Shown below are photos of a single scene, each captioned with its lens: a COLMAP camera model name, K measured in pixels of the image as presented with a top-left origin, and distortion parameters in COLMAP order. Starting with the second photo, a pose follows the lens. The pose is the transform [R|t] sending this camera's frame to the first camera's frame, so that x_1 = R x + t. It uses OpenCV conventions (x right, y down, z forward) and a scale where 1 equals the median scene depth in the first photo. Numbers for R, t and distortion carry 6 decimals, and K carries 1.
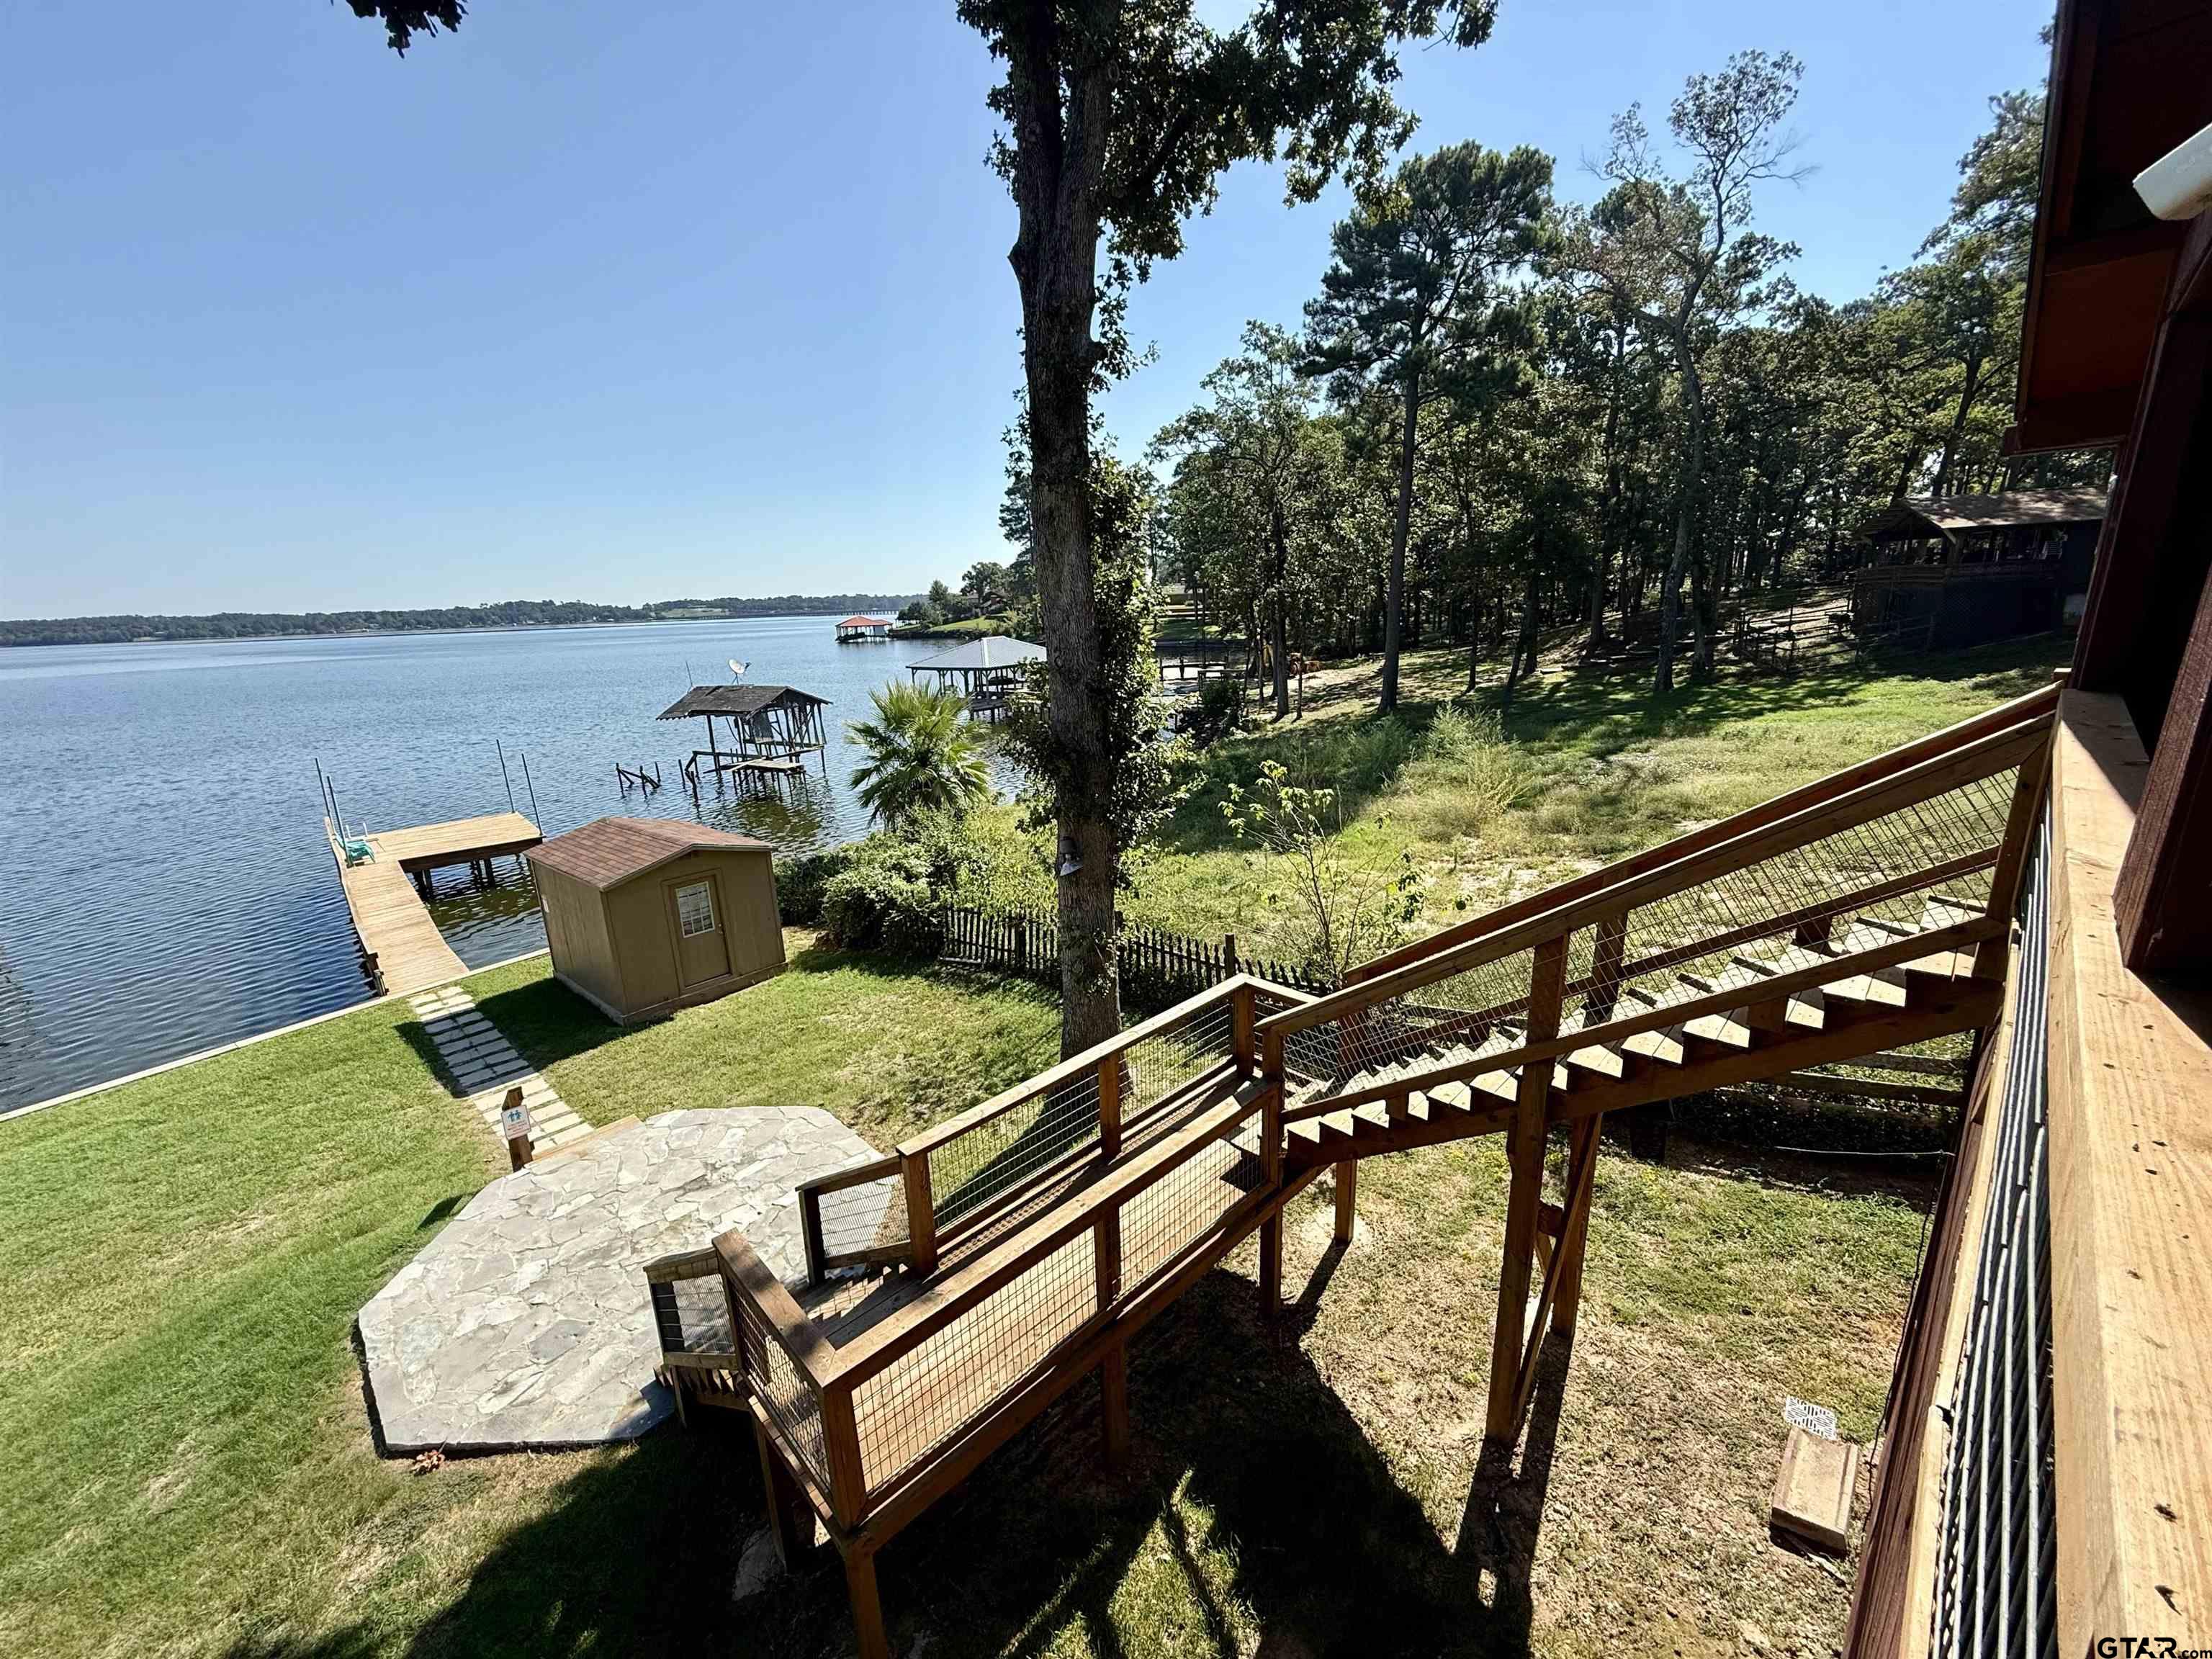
lens RADIAL K [[883.2, 0, 1100.2], [0, 883.2, 826.9], [0, 0, 1]] dist [-0.001242, -0.000045]
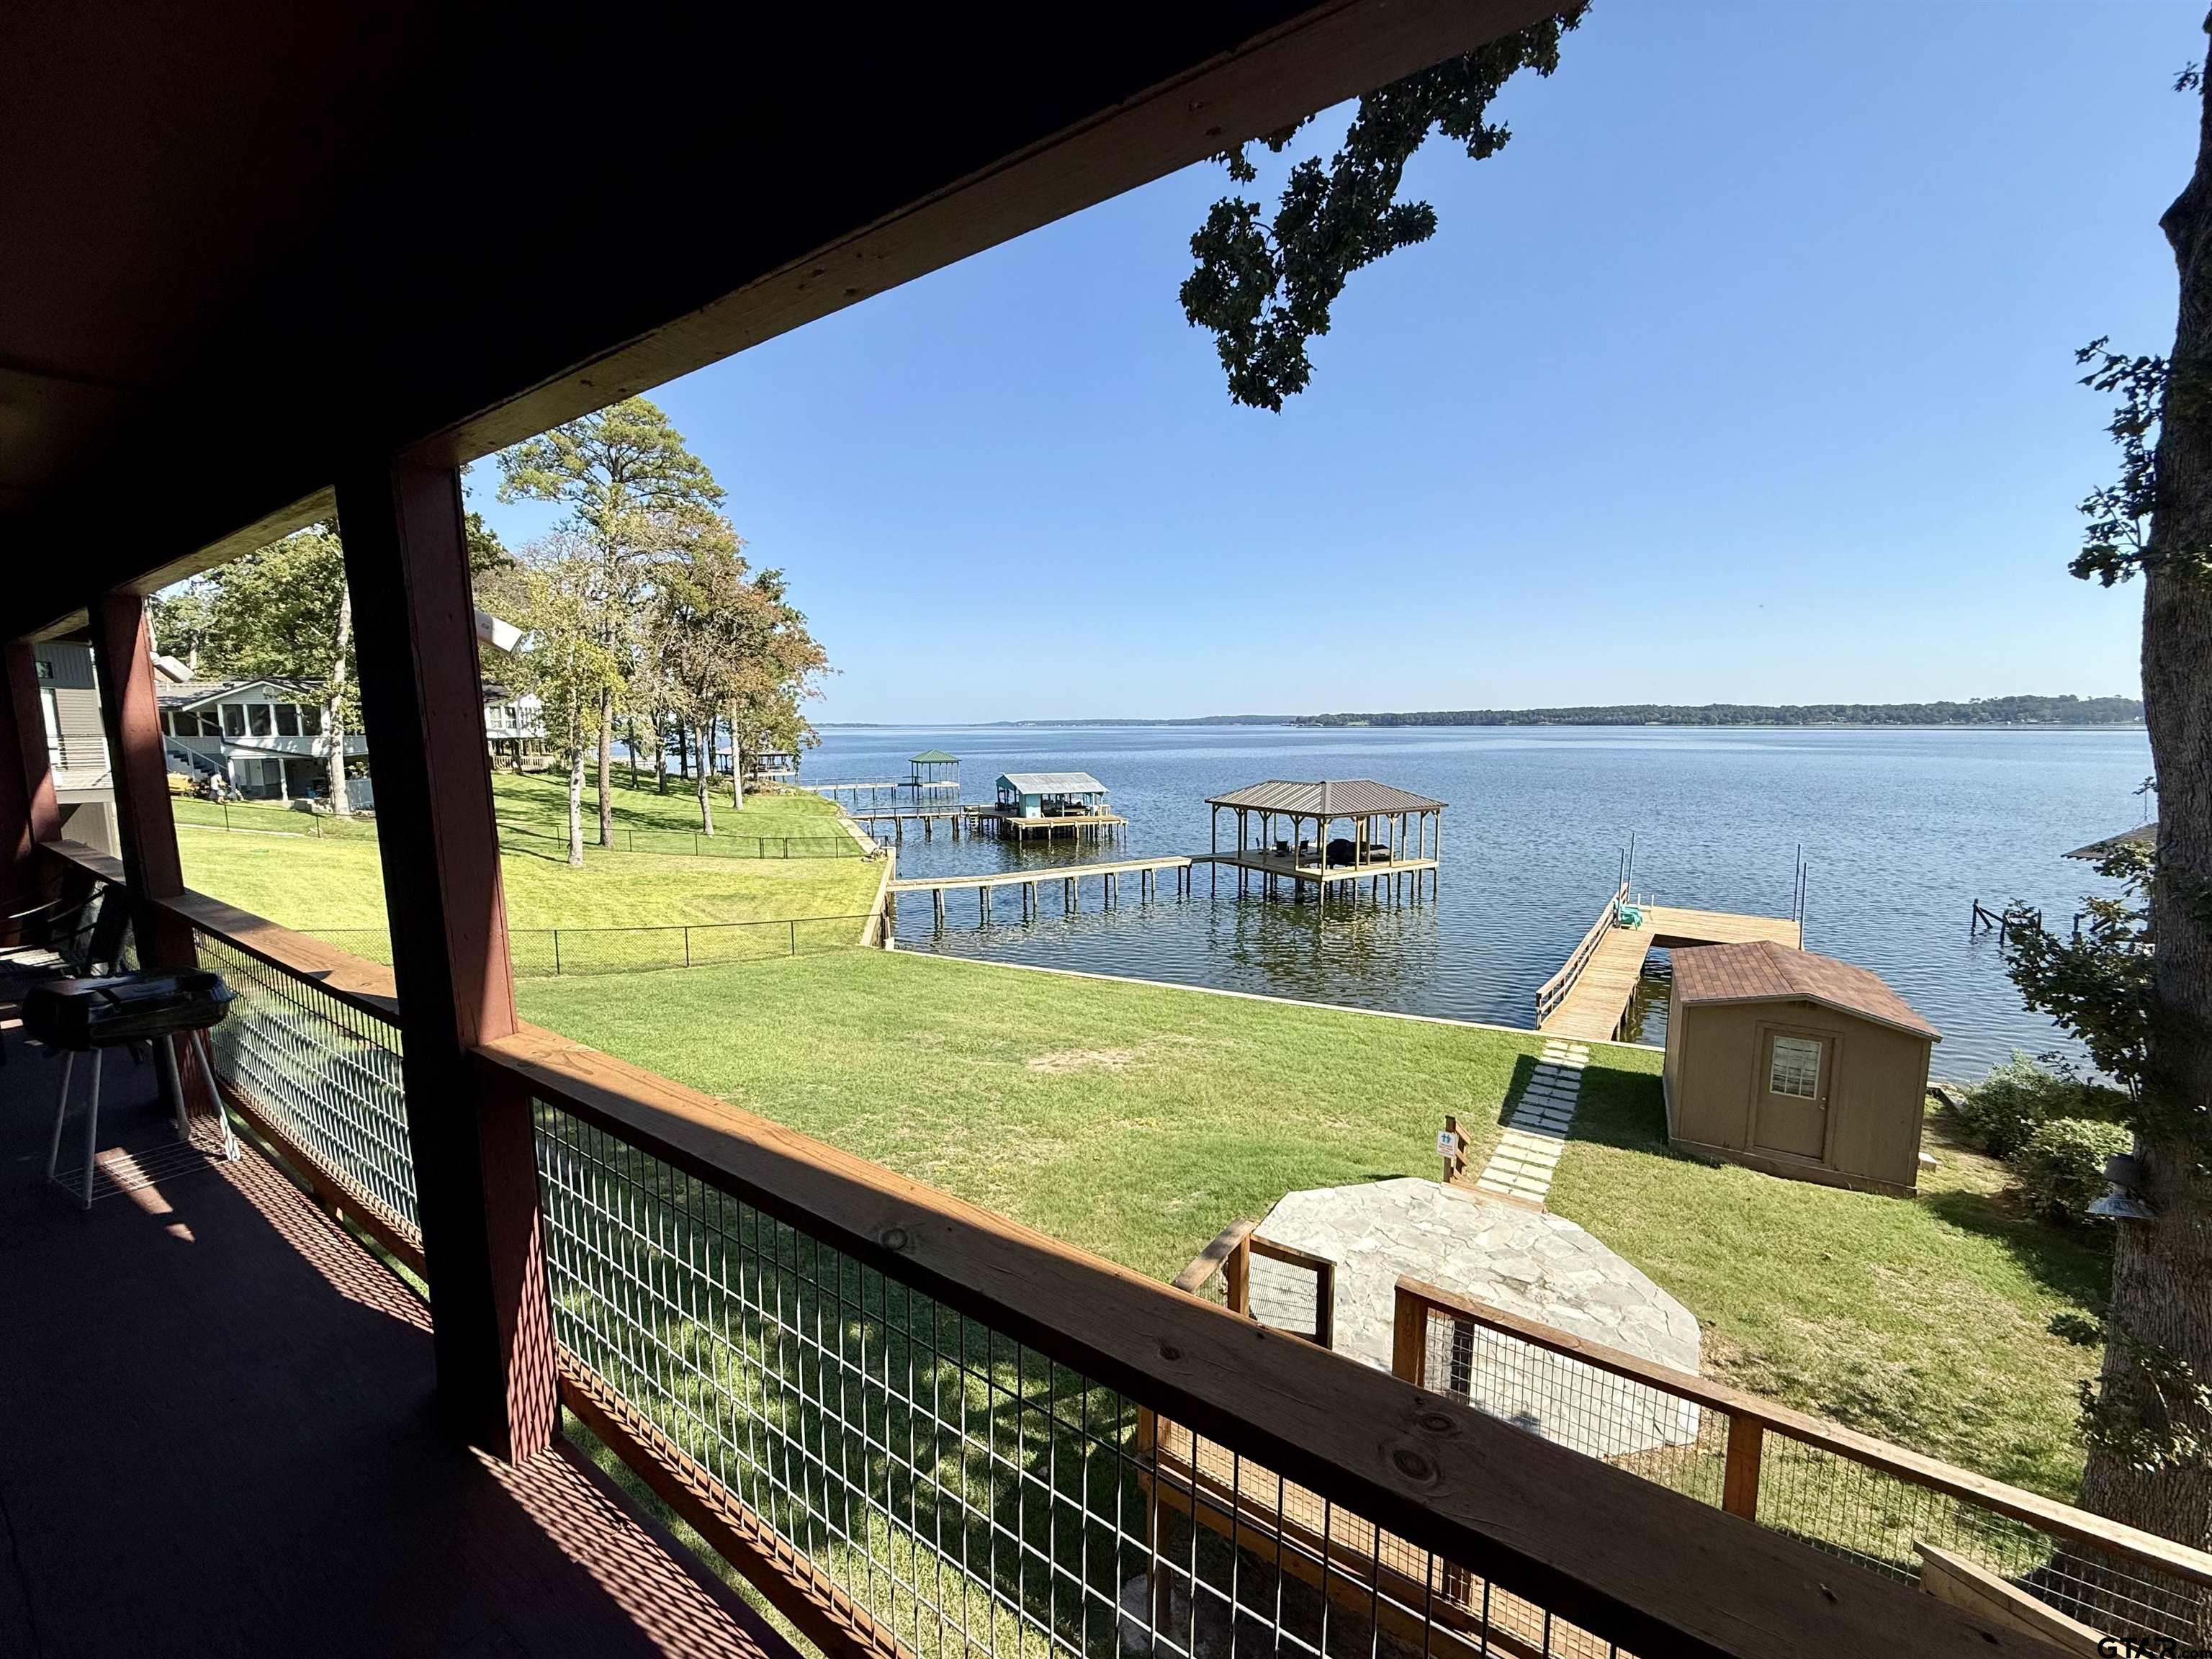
lens RADIAL K [[883.2, 0, 1100.2], [0, 883.2, 826.9], [0, 0, 1]] dist [-0.001242, -0.000045]
pose [[0.194348, 0.149143, -0.969528, 0.143443], [-0.246651, 0.964049, 0.098858, -0.034630], [0.949417, 0.219922, 0.224147, 0.079340]]
